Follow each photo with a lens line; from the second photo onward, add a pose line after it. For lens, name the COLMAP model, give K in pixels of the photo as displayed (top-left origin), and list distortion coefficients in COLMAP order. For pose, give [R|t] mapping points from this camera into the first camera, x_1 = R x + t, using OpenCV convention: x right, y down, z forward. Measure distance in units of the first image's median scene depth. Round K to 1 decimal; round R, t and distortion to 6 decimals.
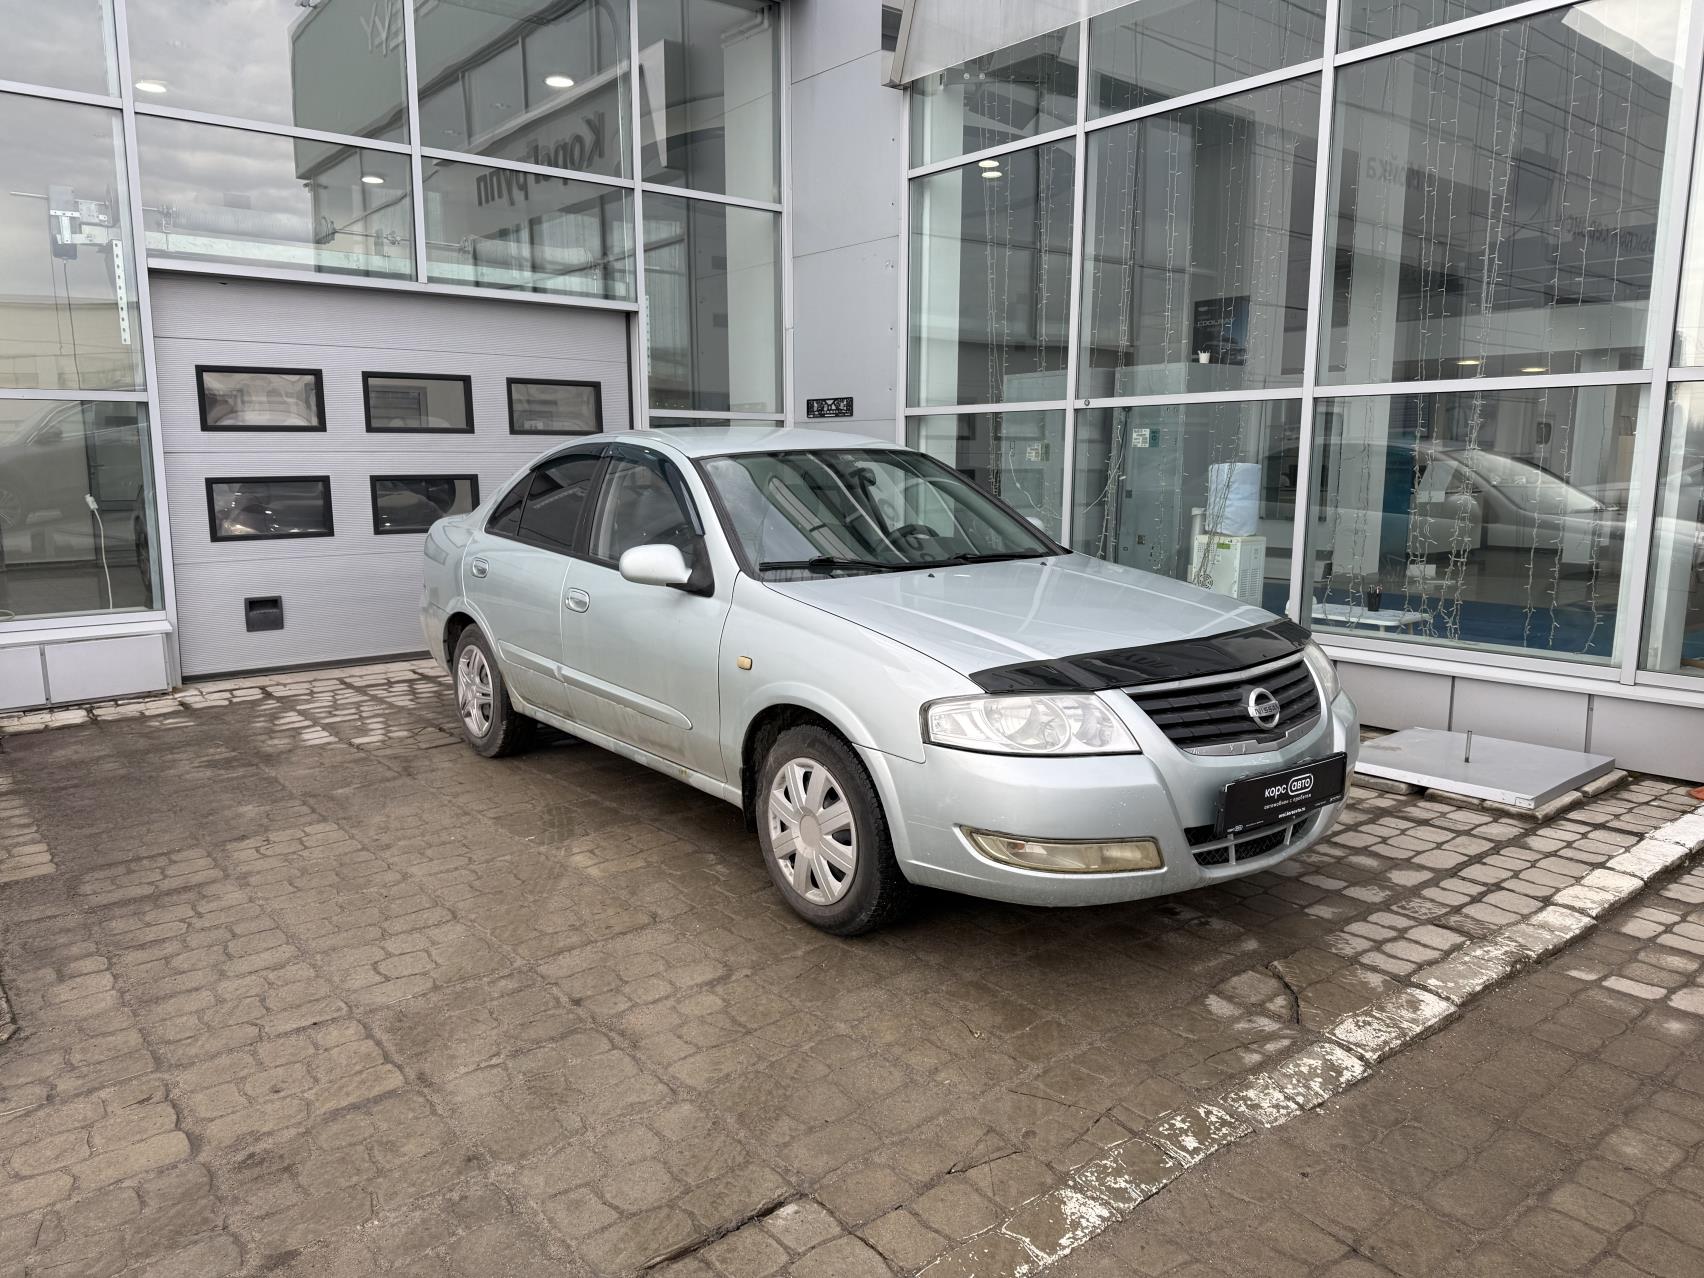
lens RADIAL K [[1203.6, 0, 852.7], [0, 1203.6, 623.9], [0, 0, 1]] dist [0.048268, -0.064090]
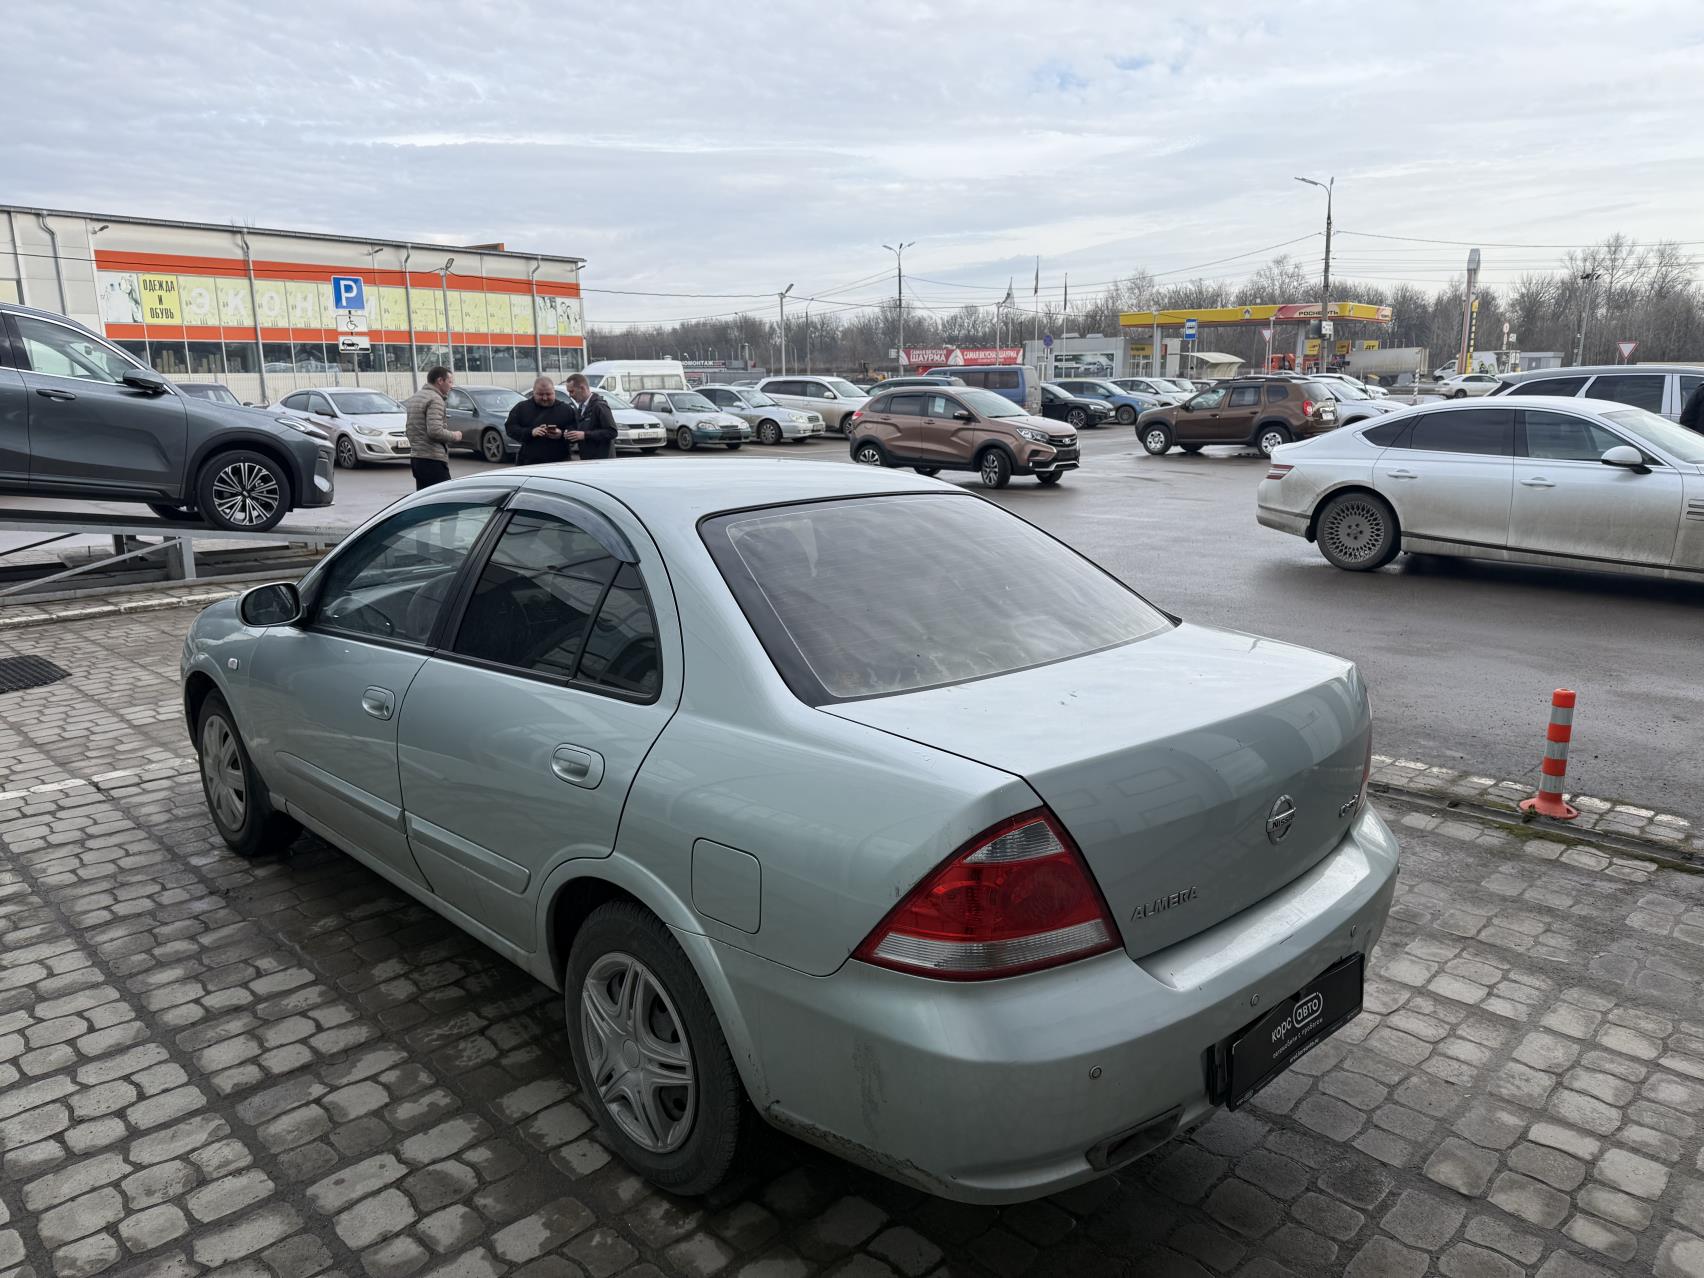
lens RADIAL K [[1184.5, 0, 852.0], [0, 1184.5, 639.0], [0, 0, 1]] dist [-0.004305, 0.002301]
pose [[-0.993007, 0.018941, -0.116524, -0.132250], [-0.022189, 0.939506, 0.341812, -0.361895], [0.115949, 0.342008, -0.932516, 1.987549]]
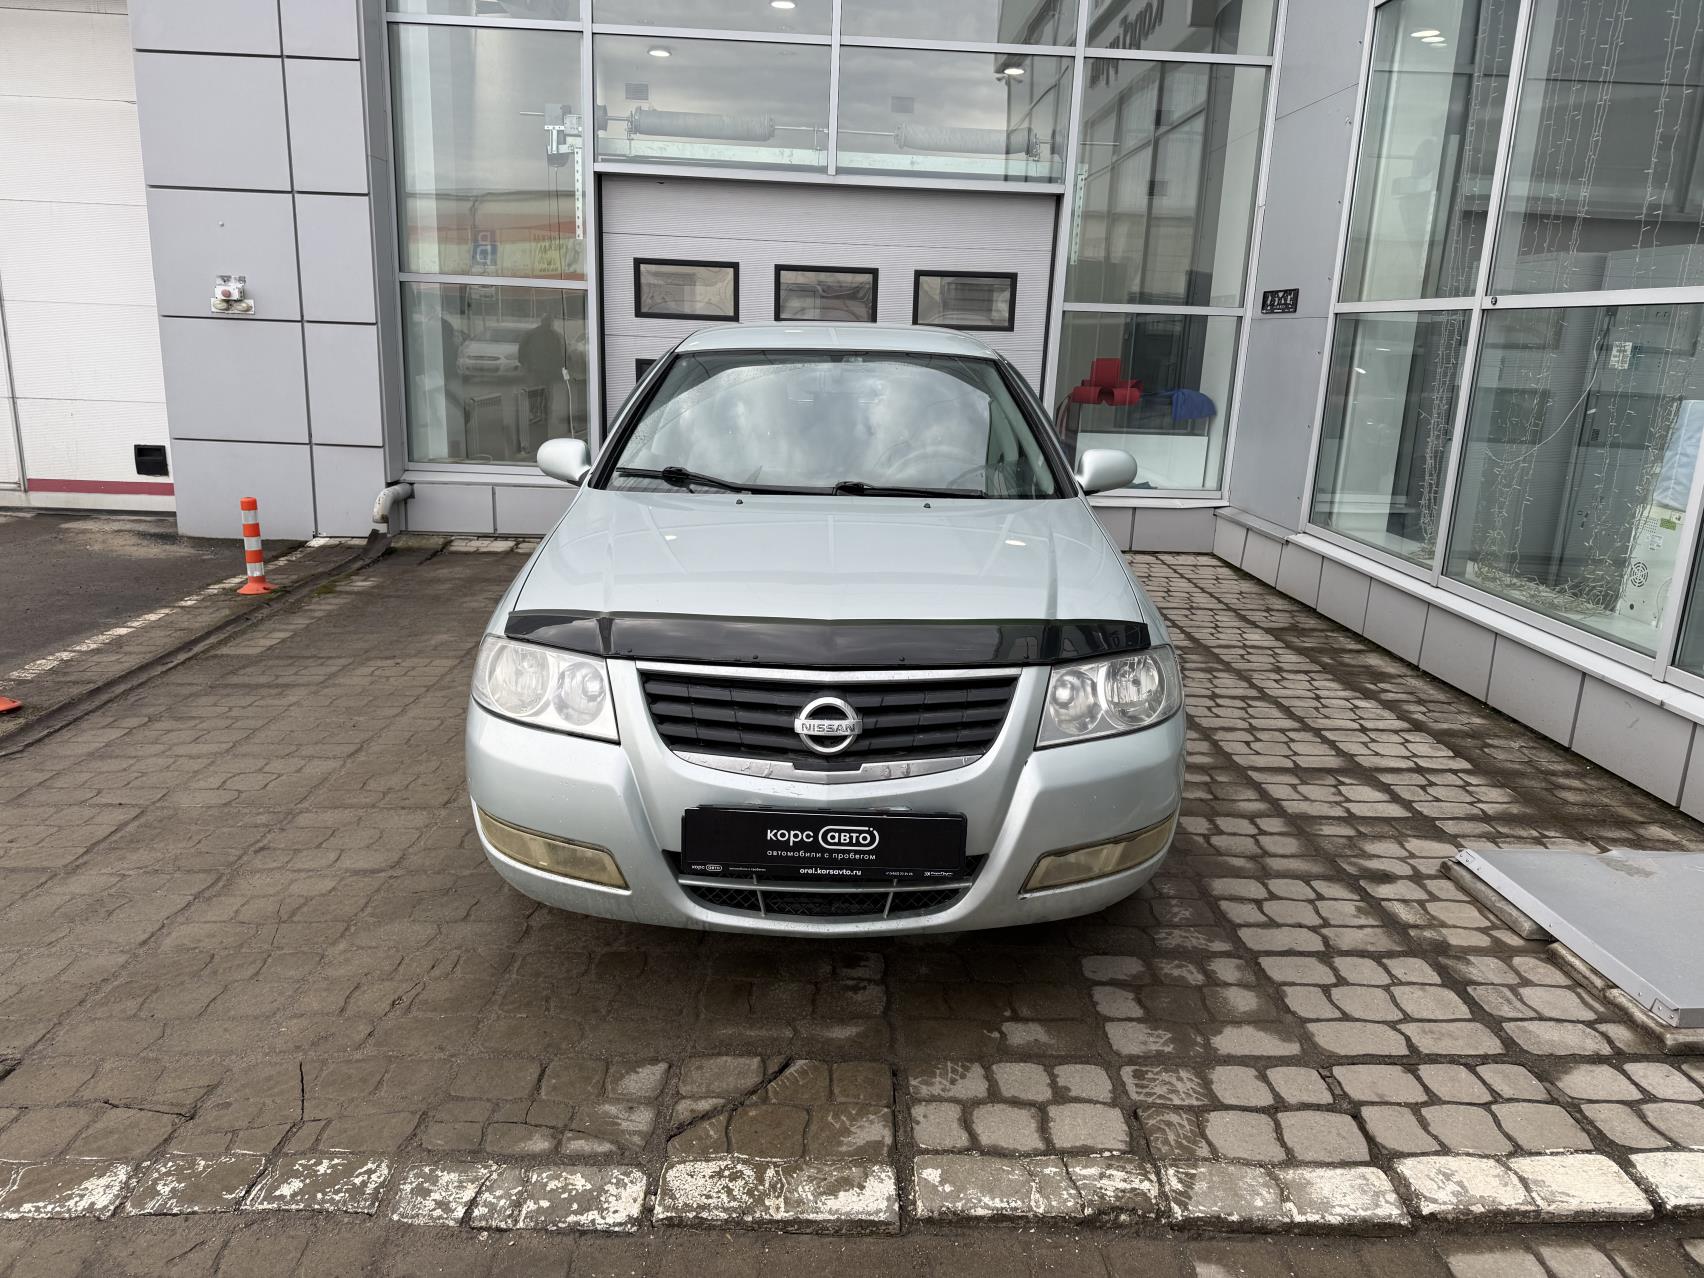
lens RADIAL K [[1203.6, 0, 852.7], [0, 1203.6, 623.9], [0, 0, 1]] dist [0.048268, -0.064090]
pose [[0.795621, 0.170470, -0.581315, 0.565055], [-0.121975, 0.985017, 0.121914, -0.060156], [0.593388, -0.026091, 0.804494, 0.316641]]
